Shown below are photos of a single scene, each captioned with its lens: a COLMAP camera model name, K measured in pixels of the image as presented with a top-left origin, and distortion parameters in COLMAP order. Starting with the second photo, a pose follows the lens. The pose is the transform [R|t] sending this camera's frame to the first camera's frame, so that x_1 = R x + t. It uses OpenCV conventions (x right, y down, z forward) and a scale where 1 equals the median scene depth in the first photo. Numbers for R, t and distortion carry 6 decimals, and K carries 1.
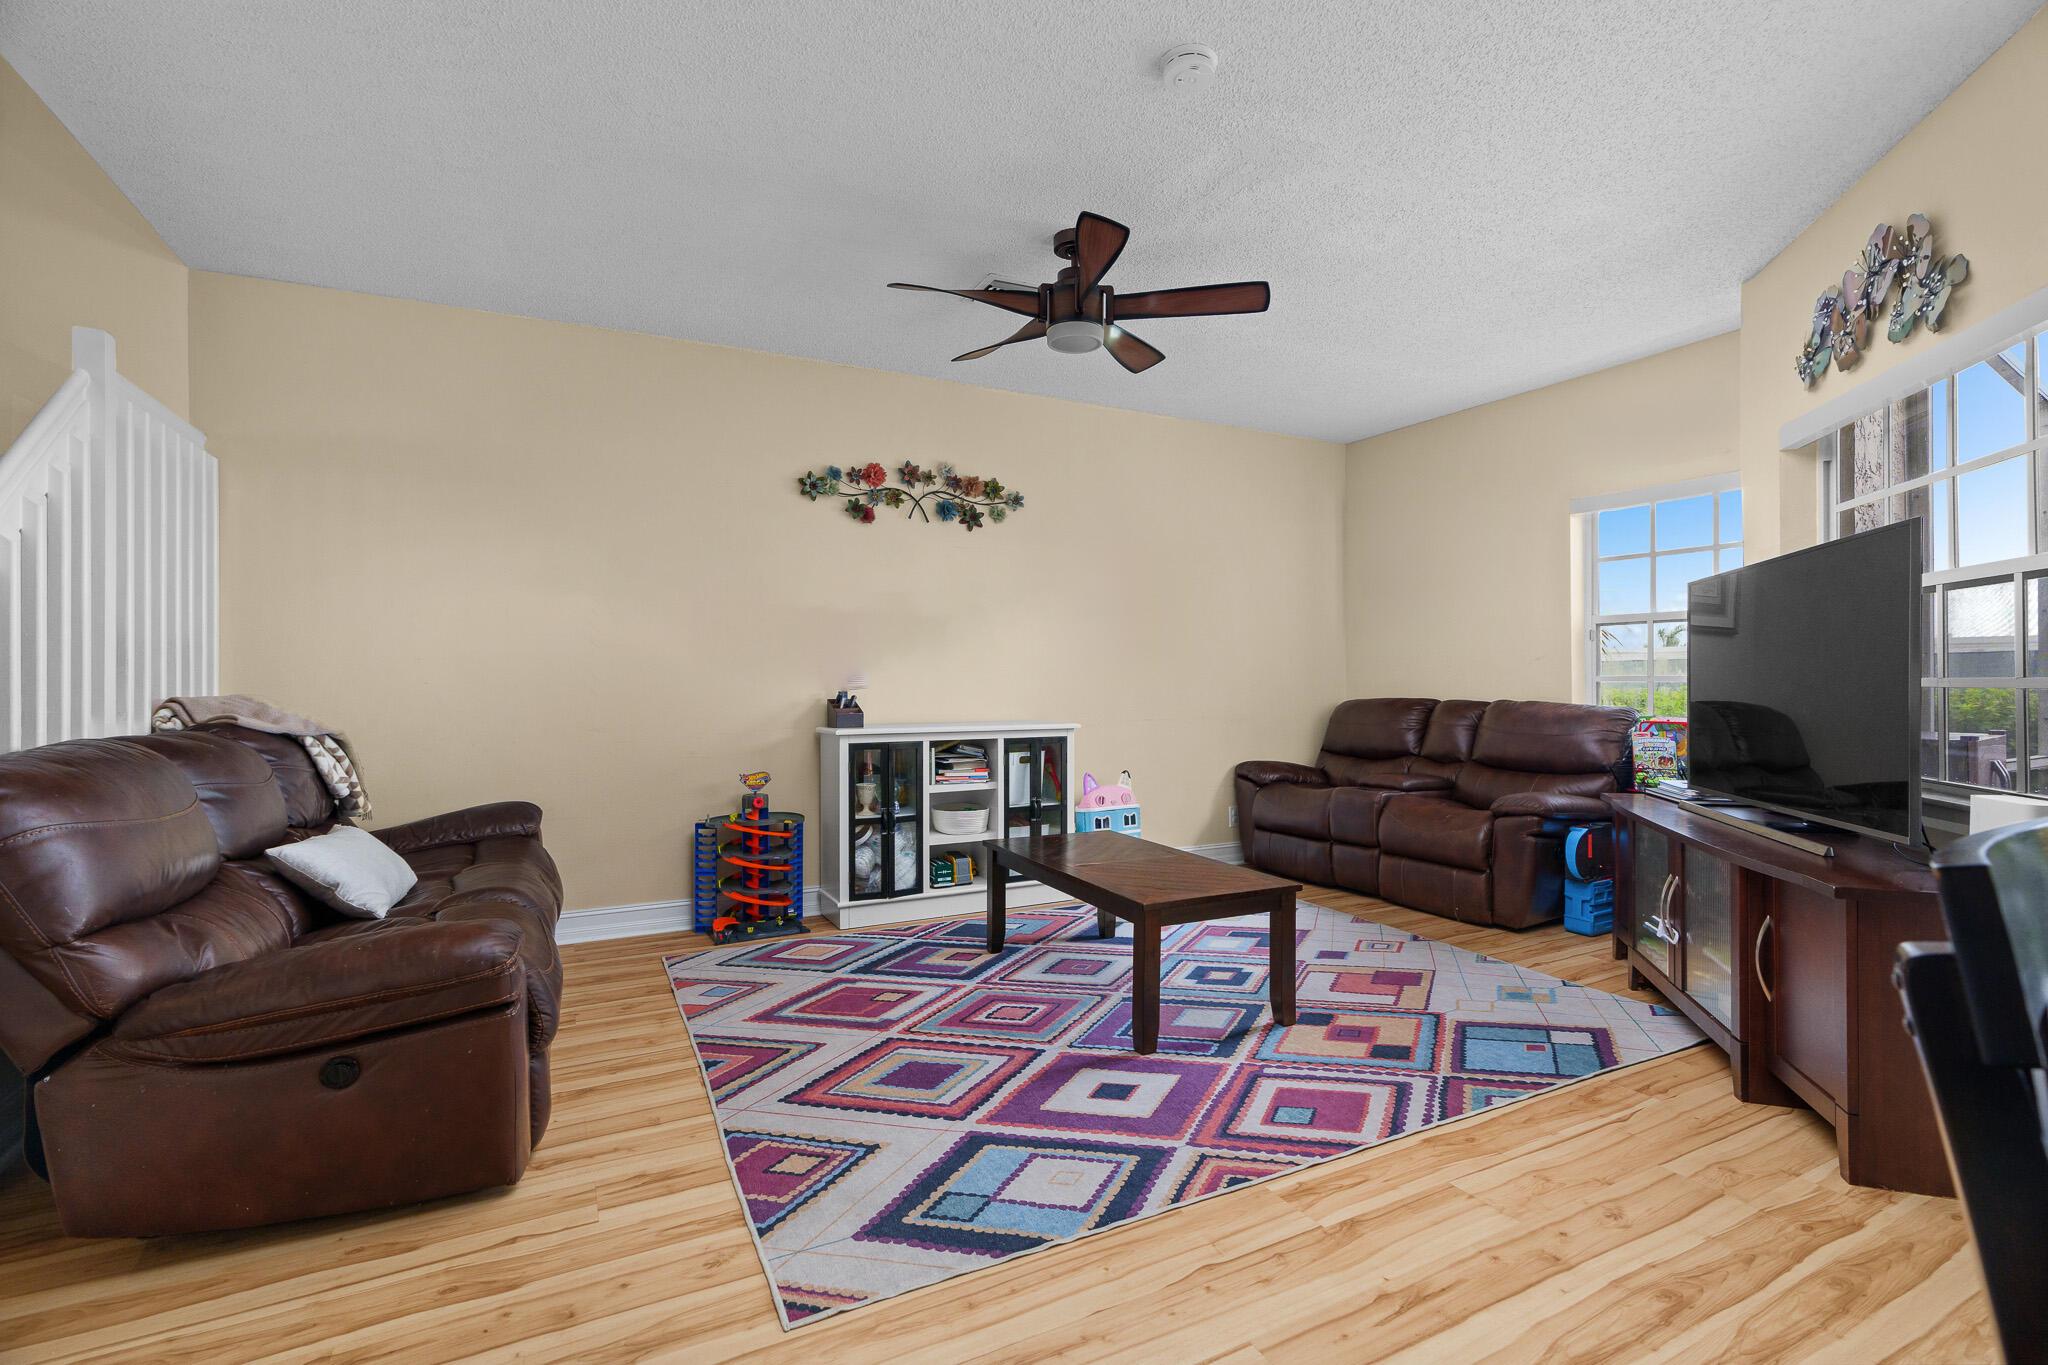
lens RADIAL K [[921.0, 0, 1026.8], [0, 921.0, 678.4], [0, 0, 1]] dist [-0.012948, 0.007447]
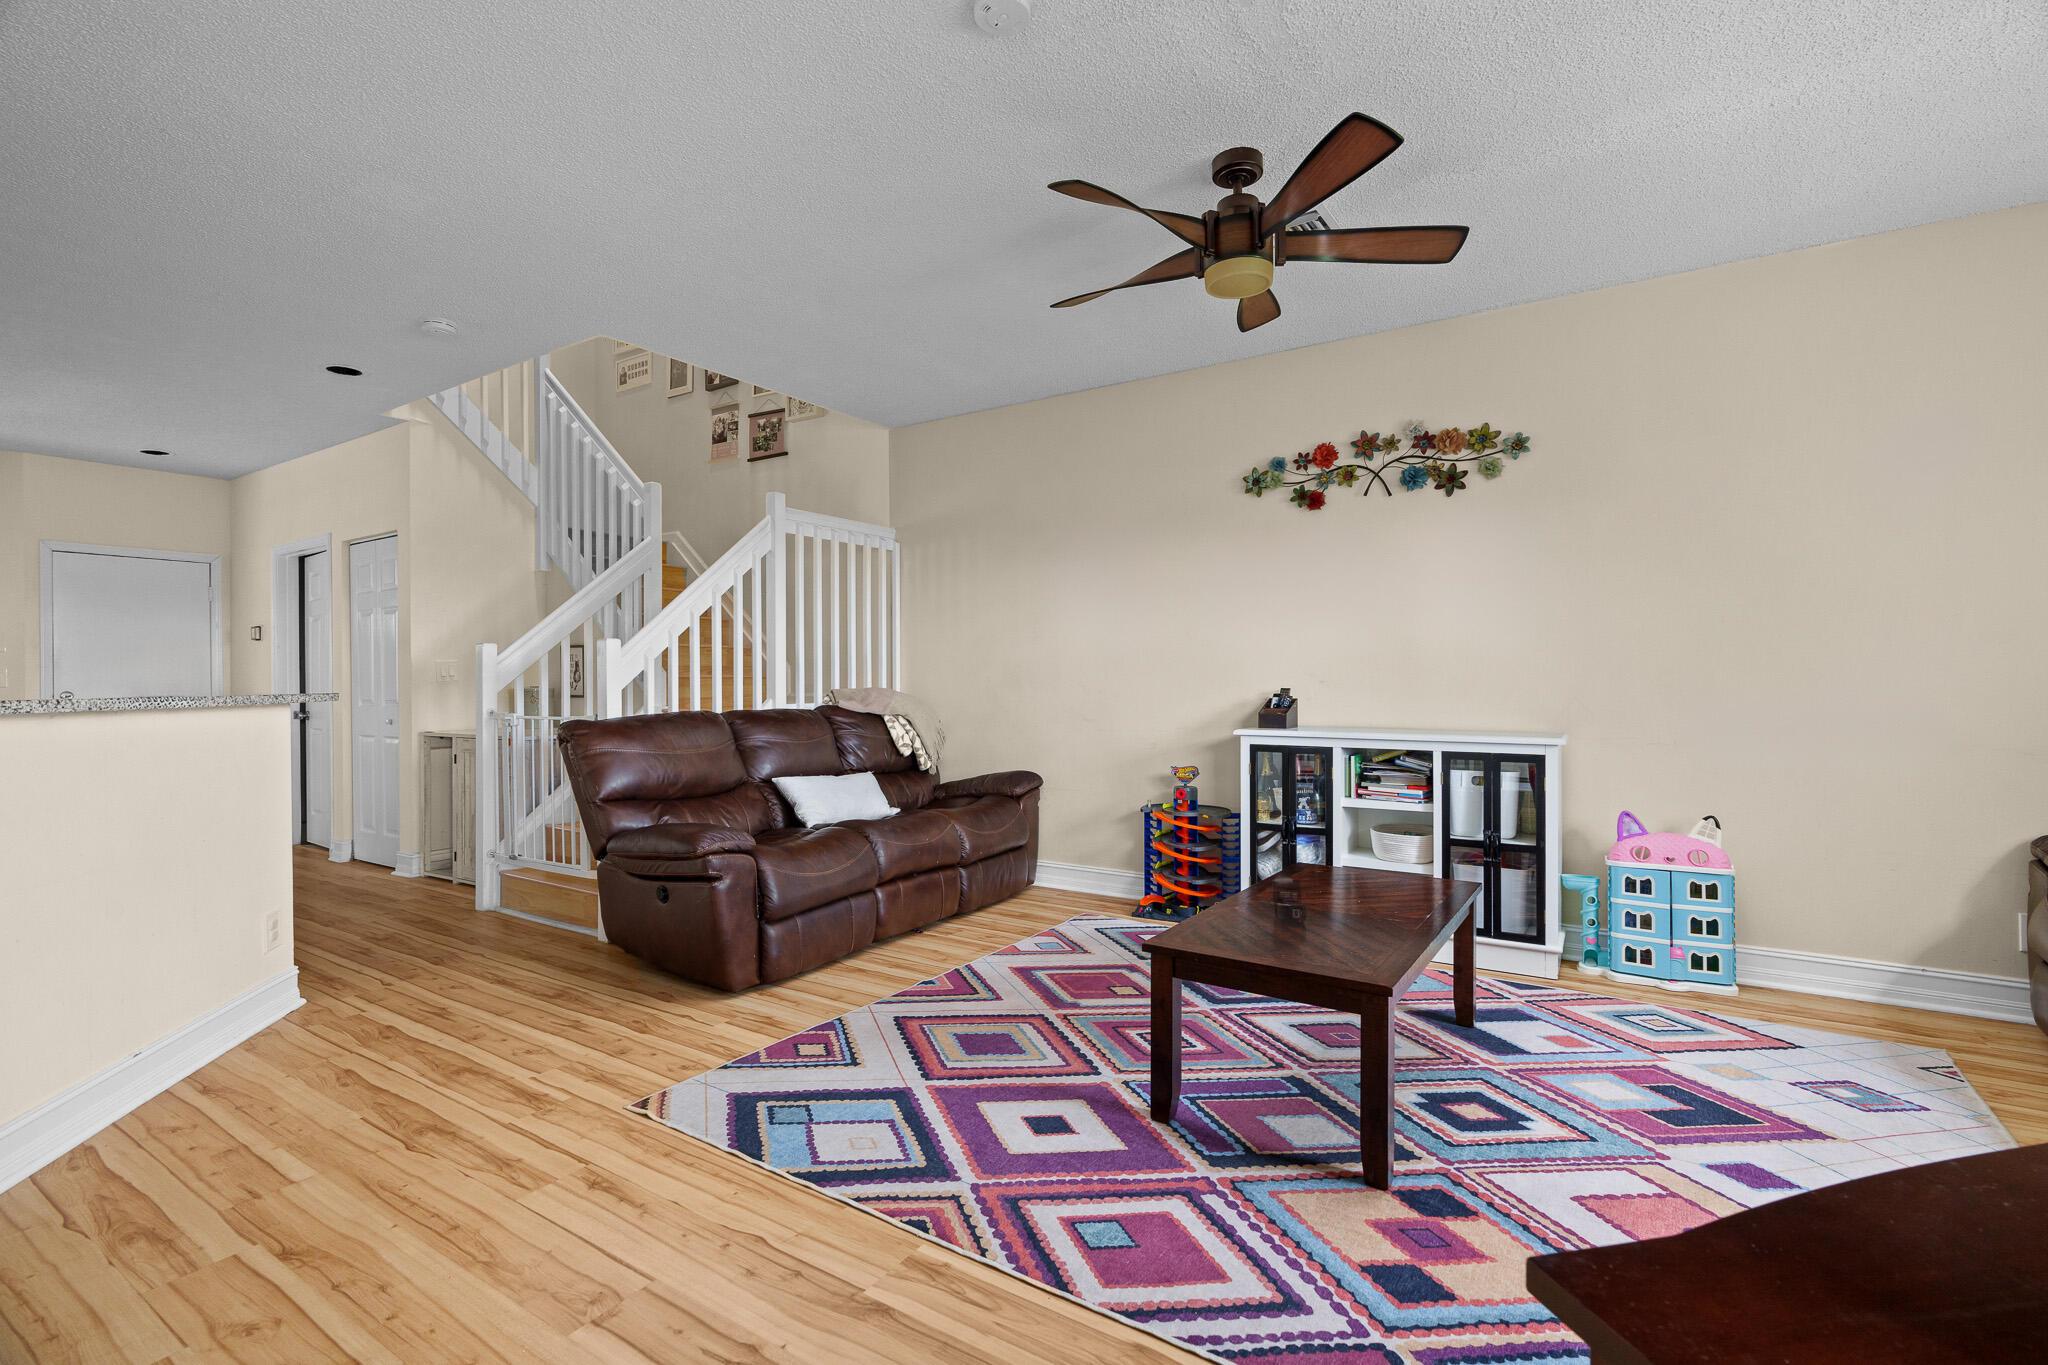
lens RADIAL K [[921.0, 0, 1026.8], [0, 921.0, 678.4], [0, 0, 1]] dist [-0.012948, 0.007447]
pose [[0.500150, 0.001123, -0.865938, 0.671298], [0.005261, 0.999977, 0.004335, -0.005438], [0.865923, -0.006724, 0.500132, 0.391411]]
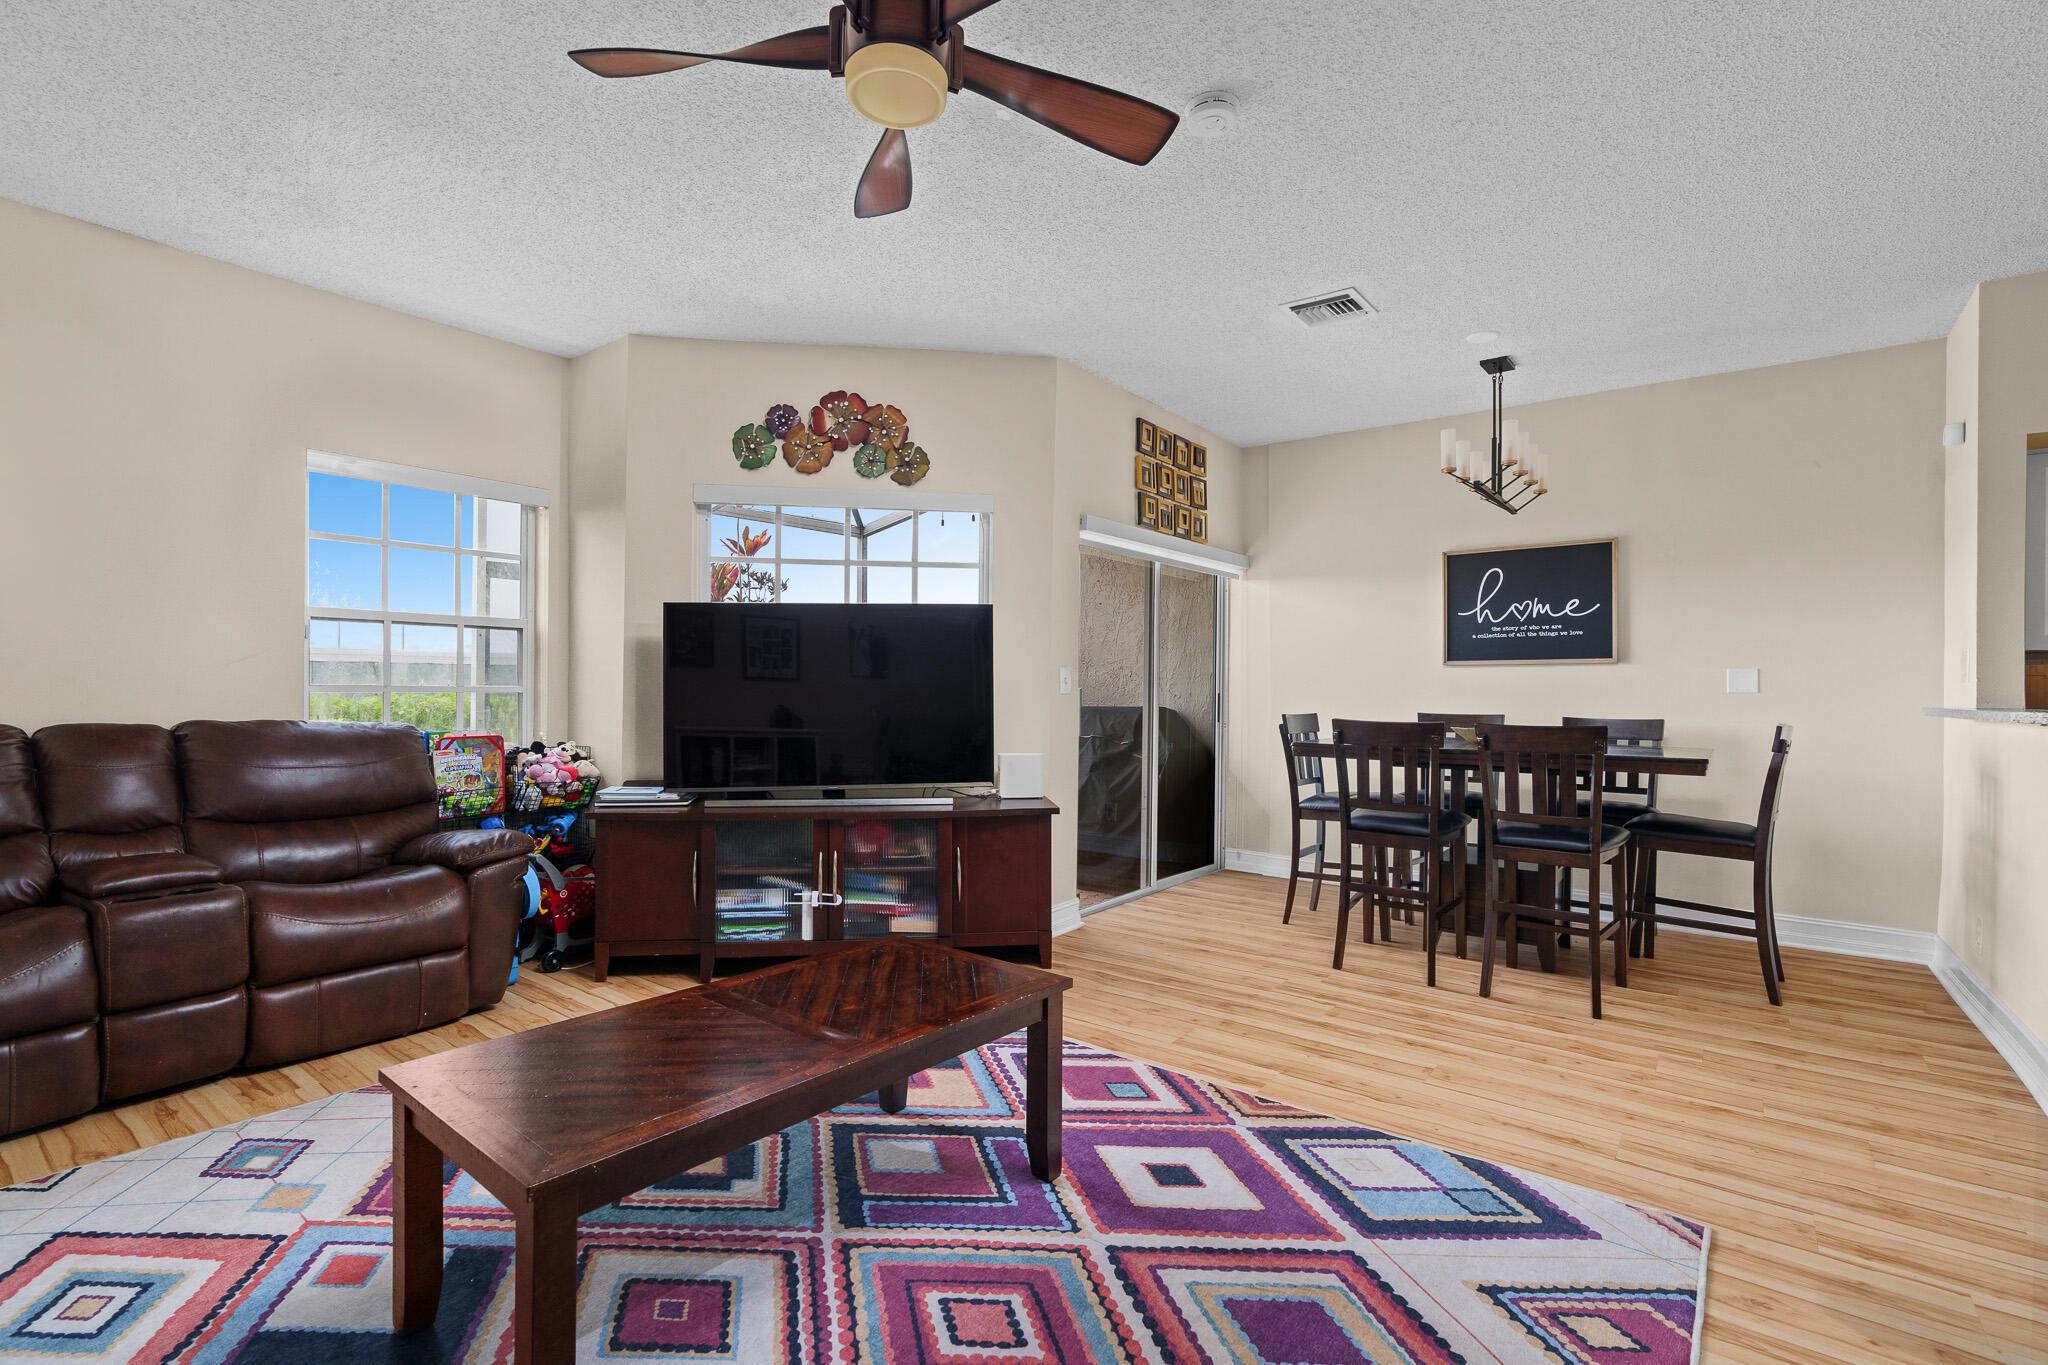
lens RADIAL K [[938.0, 0, 1024.0], [0, 938.0, 682.5], [0, 0, 1]] dist [-0.003948, 0.000309]
pose [[-0.421423, 0.008555, 0.906824, -0.487652], [-0.008702, 0.999871, -0.013477, 0.001163], [-0.906822, -0.013570, -0.421294, 1.134943]]
